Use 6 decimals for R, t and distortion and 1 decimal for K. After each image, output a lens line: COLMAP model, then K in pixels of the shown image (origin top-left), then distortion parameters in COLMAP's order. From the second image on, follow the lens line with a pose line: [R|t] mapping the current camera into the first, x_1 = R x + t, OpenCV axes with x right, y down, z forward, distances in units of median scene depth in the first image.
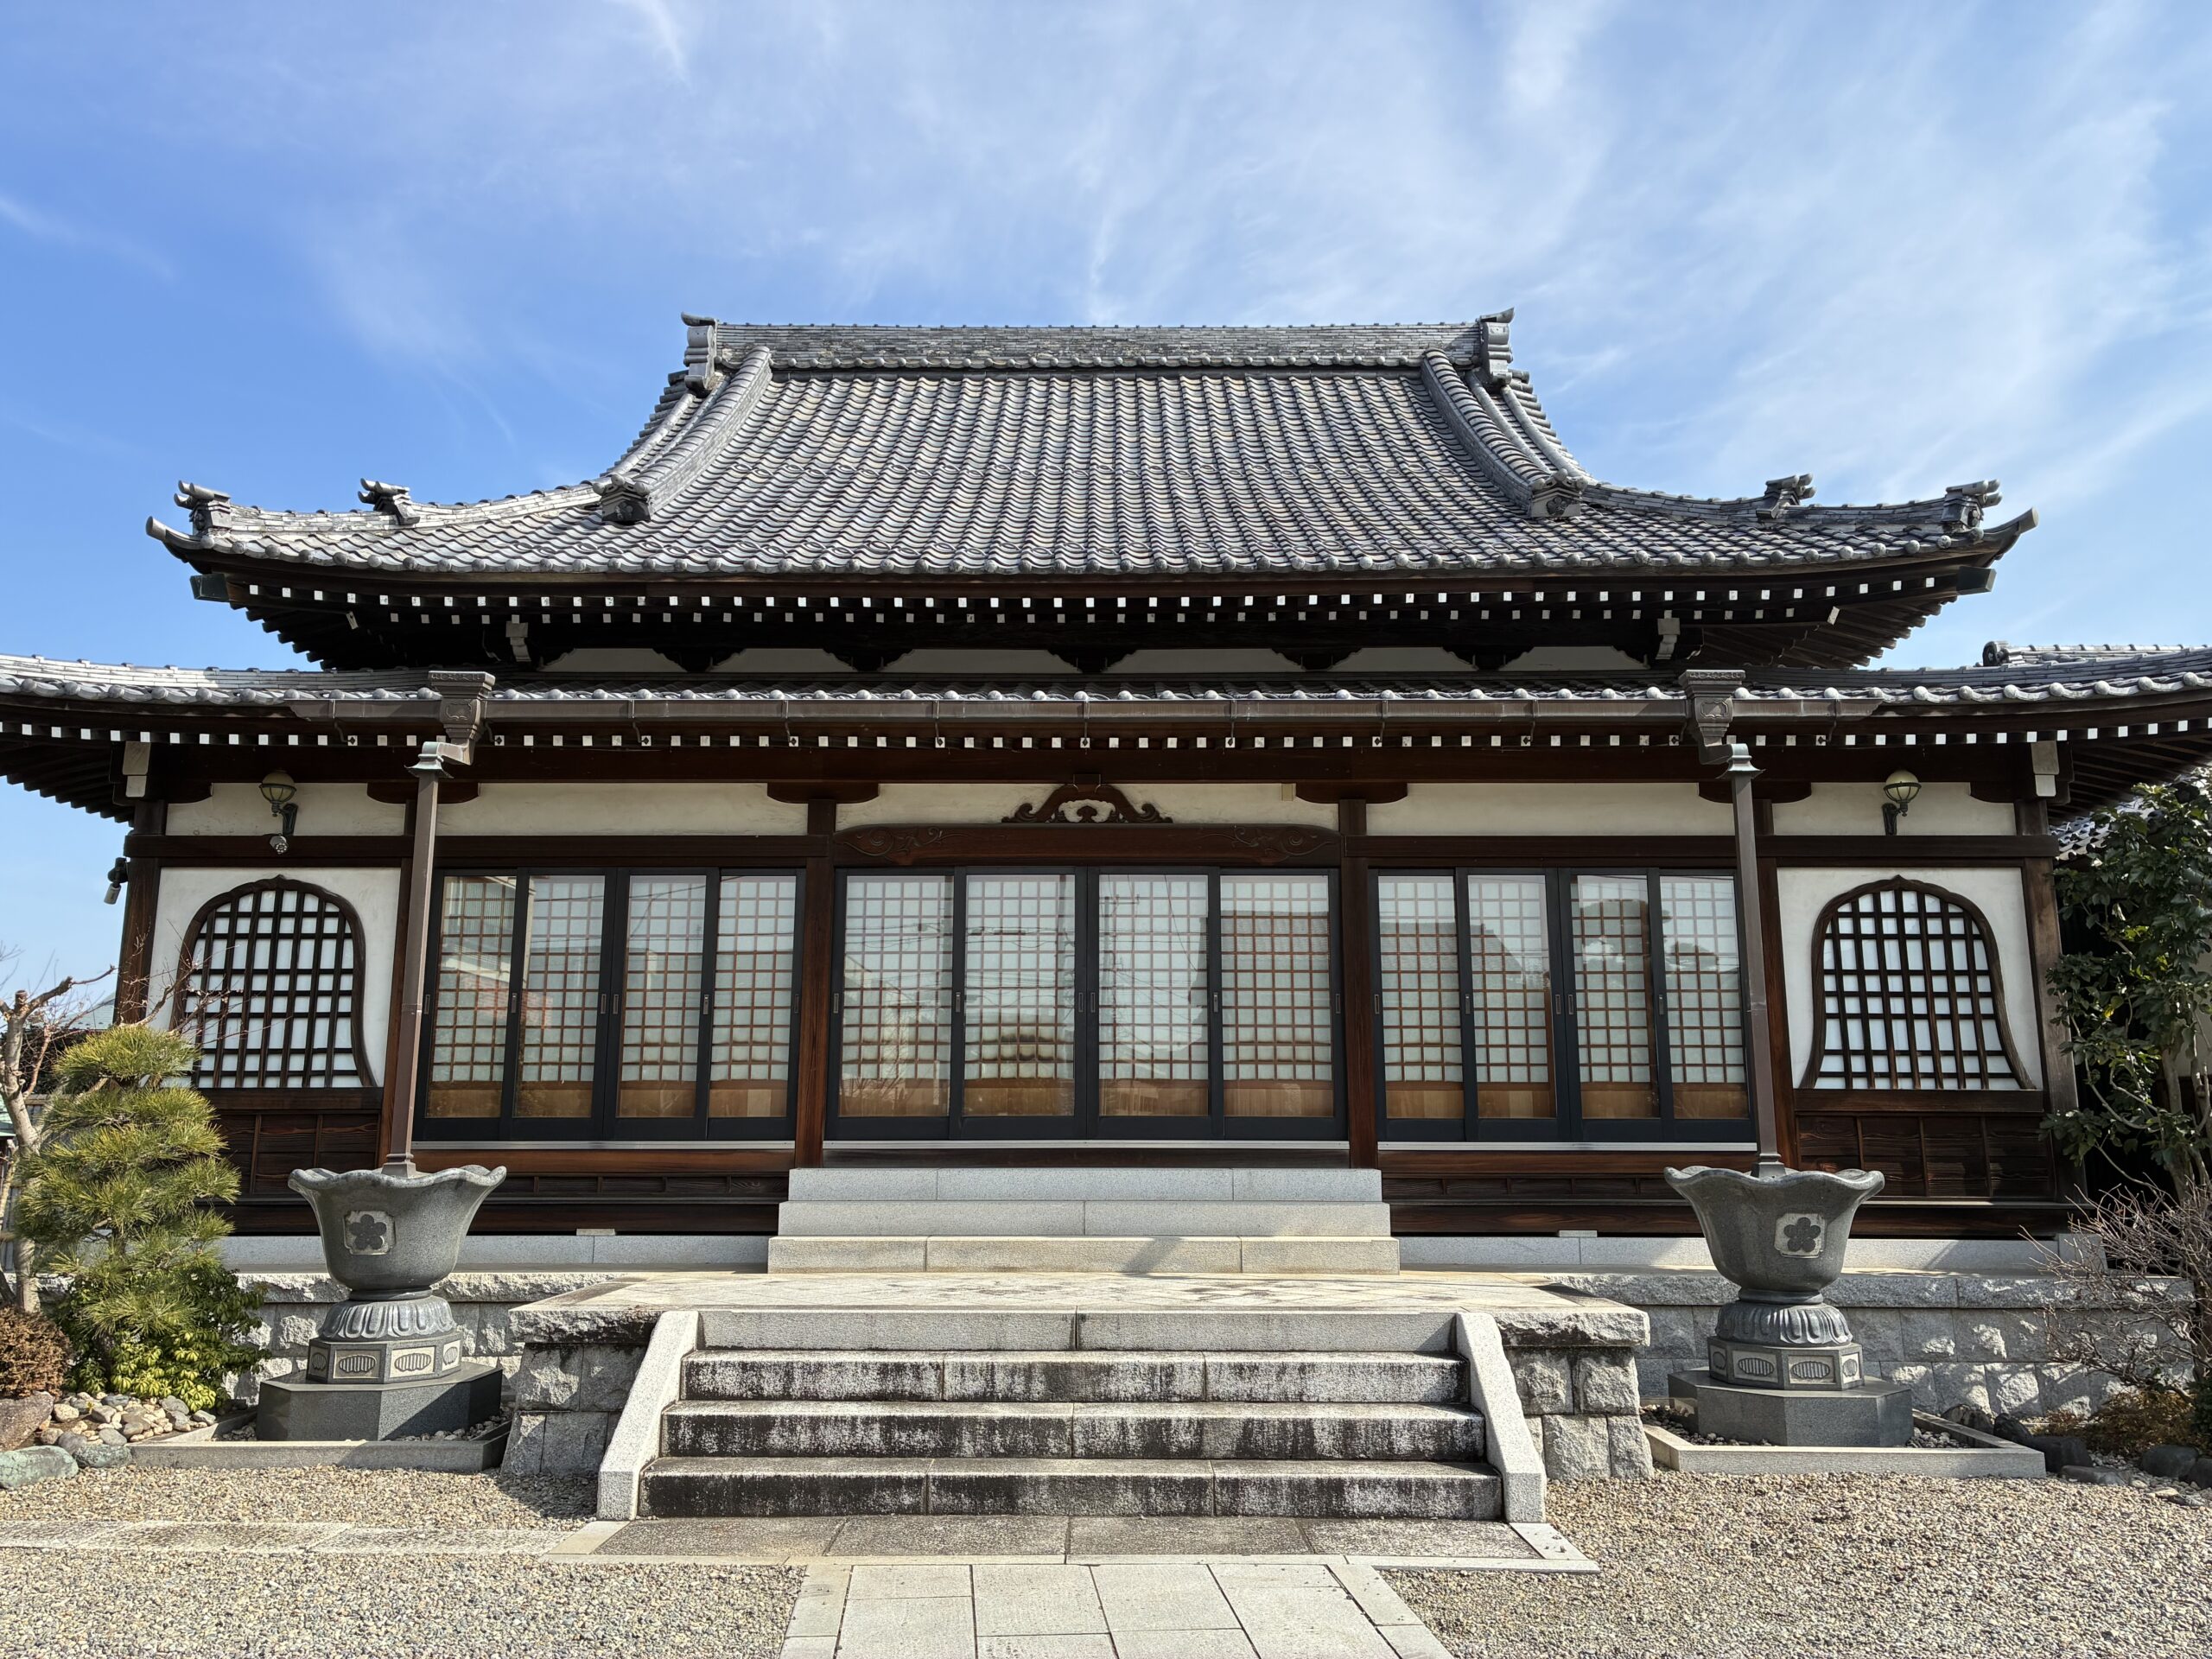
lens RADIAL K [[1592.3, 0, 1106.0], [0, 1592.3, 829.5], [0, 0, 1]] dist [0.025002, -0.041584]
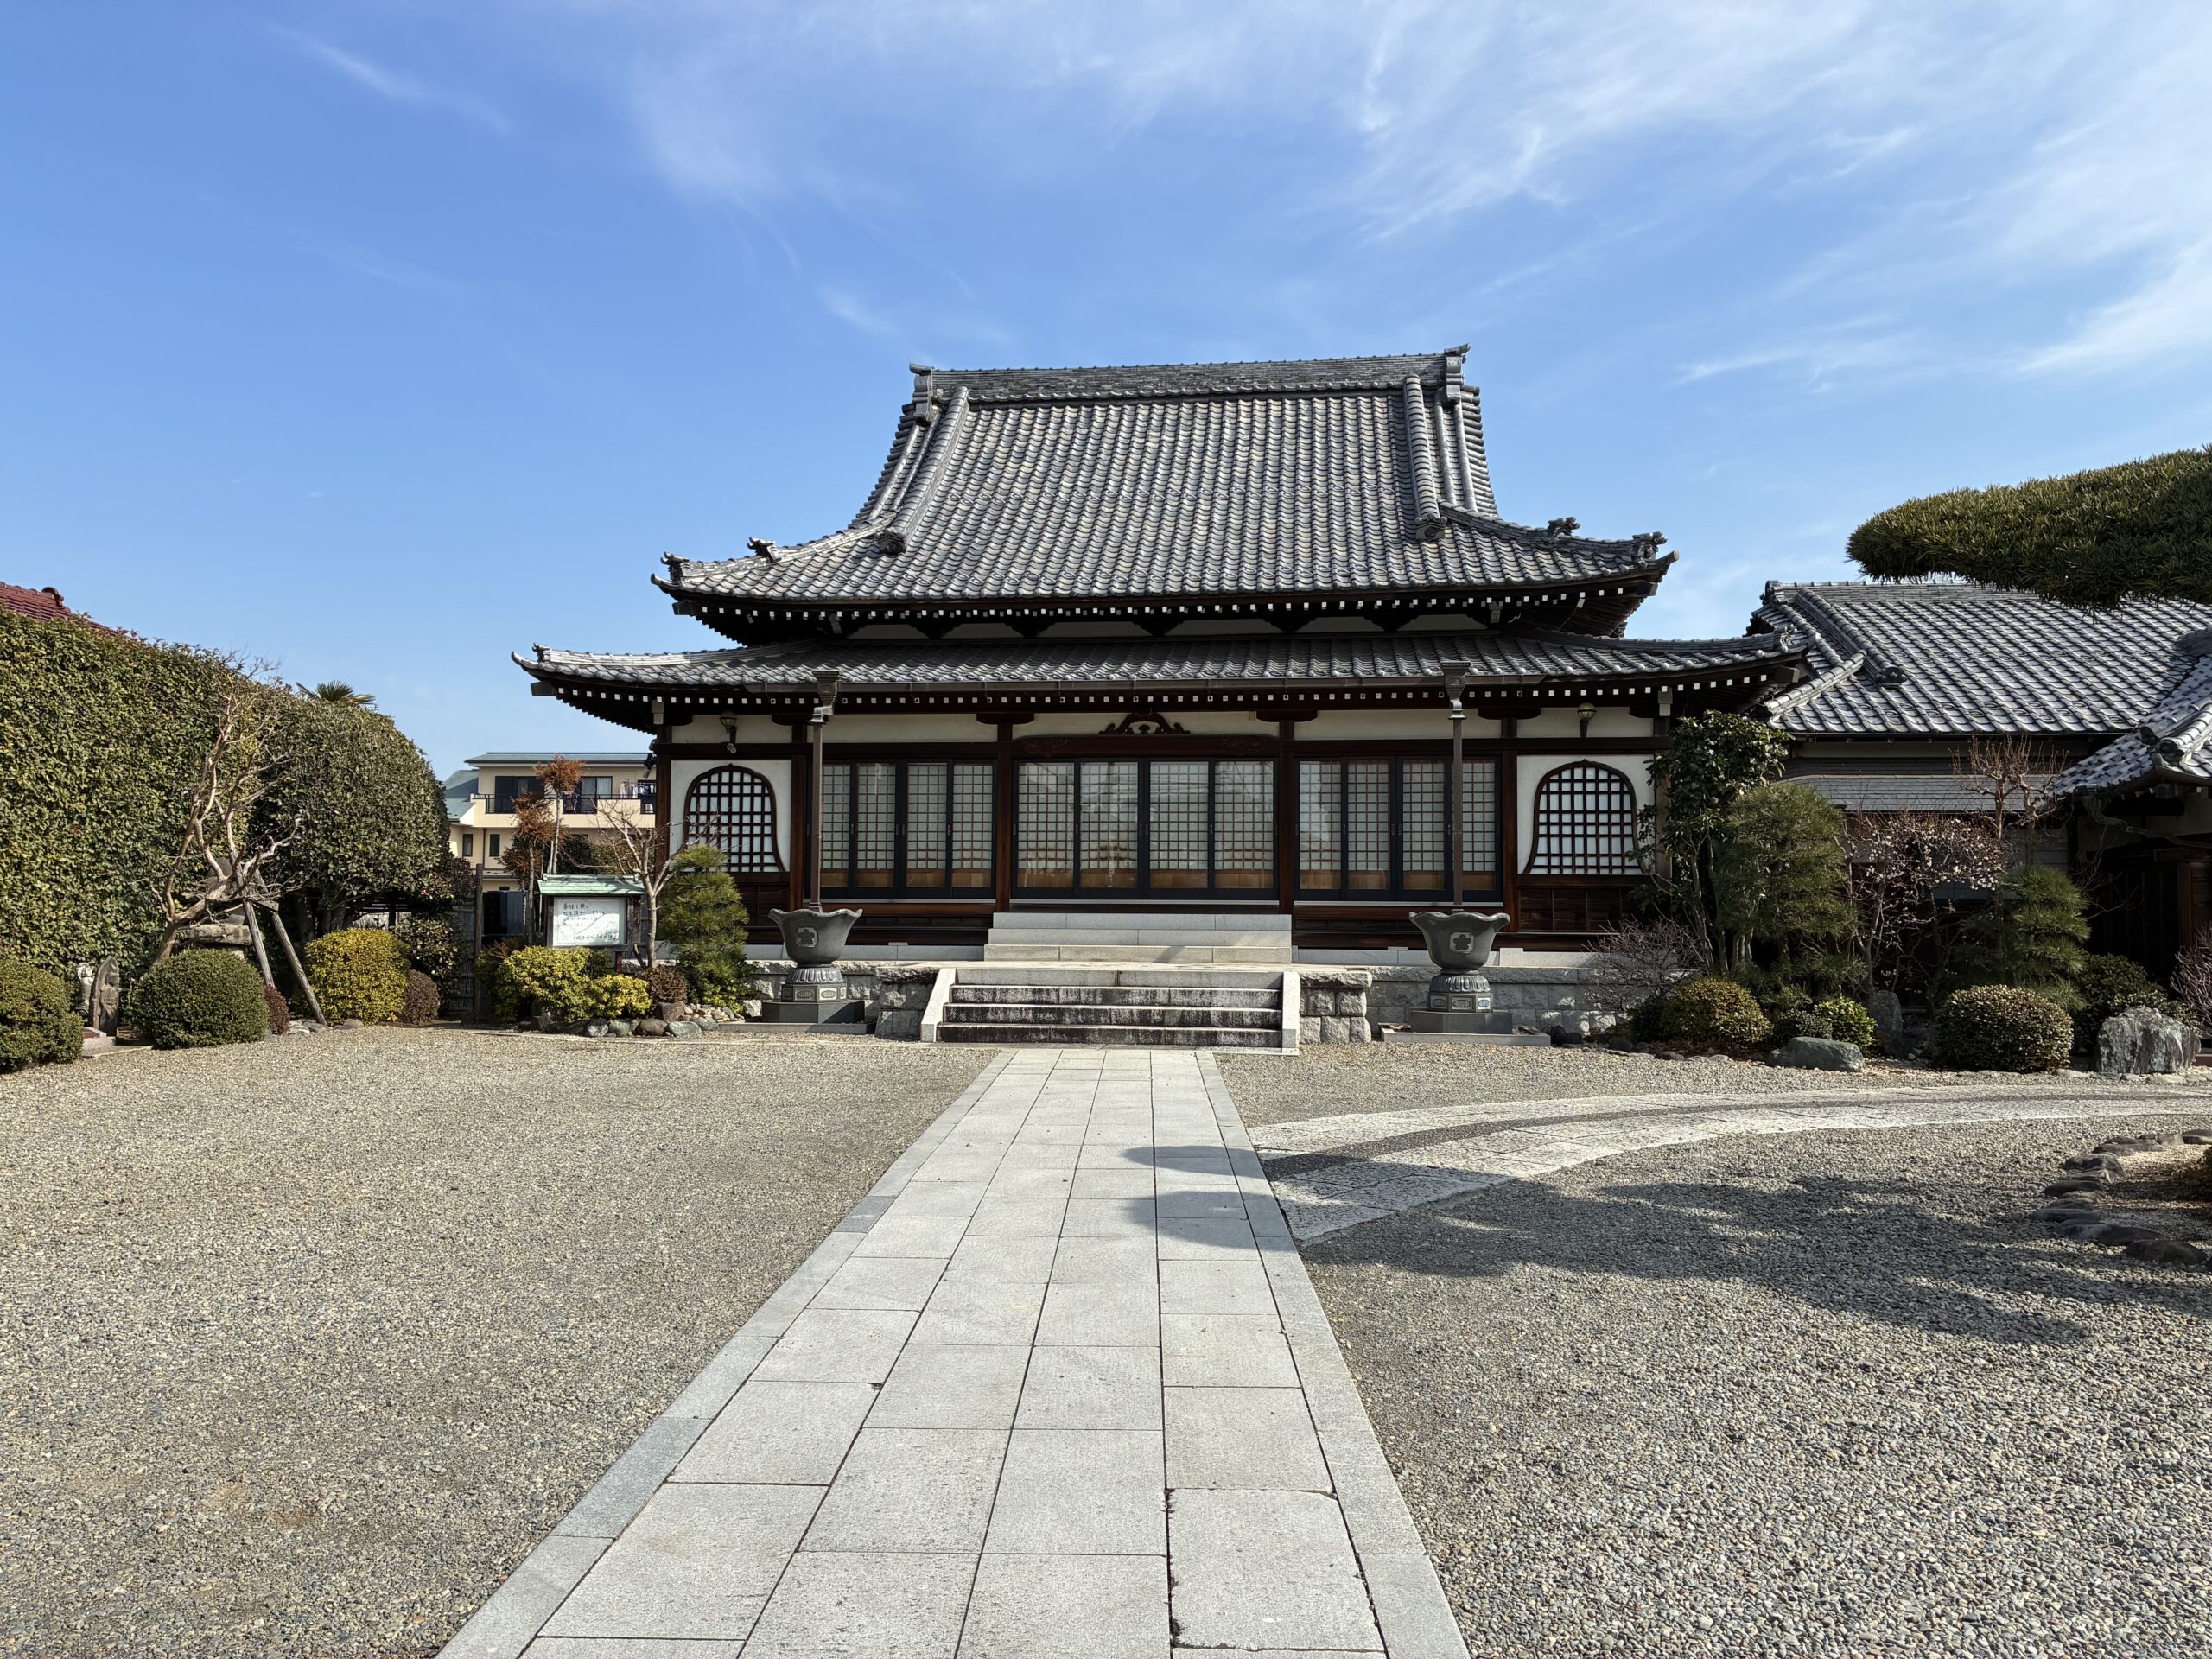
lens RADIAL K [[1592.3, 0, 1106.0], [0, 1592.3, 829.5], [0, 0, 1]] dist [0.025002, -0.041584]
pose [[0.992110, -0.001346, -0.125366, 0.179619], [0.018270, 0.990820, 0.133944, -0.145356], [0.124035, -0.135178, 0.983027, -0.870218]]
